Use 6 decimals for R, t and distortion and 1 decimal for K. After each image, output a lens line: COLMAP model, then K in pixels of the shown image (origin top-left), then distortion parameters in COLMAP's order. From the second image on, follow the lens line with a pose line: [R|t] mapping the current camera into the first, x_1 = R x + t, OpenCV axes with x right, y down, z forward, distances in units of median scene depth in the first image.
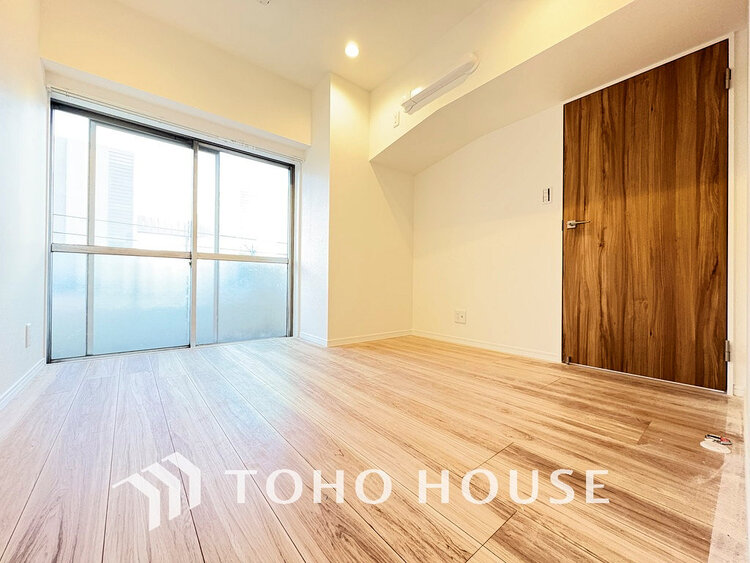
lens RADIAL K [[300.5, 0, 373.1], [0, 300.5, 281.3], [0, 0, 1]] dist [0.000611, 0.000071]
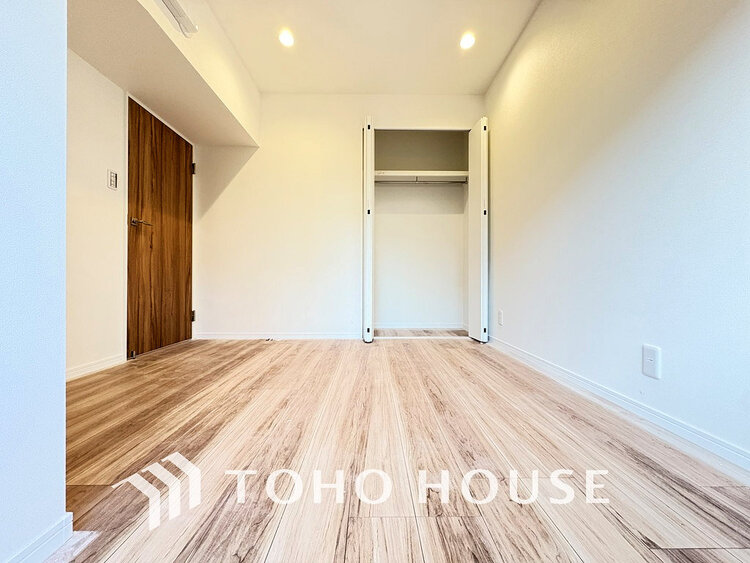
lens RADIAL K [[300.5, 0, 375.2], [0, 300.5, 282.3], [0, 0, 1]] dist [0.000611, 0.000071]
pose [[-0.784068, -0.007374, 0.620632, -0.660435], [-0.010799, 0.999940, -0.001762, 0.011778], [-0.620581, -0.008084, -0.784100, 1.380536]]
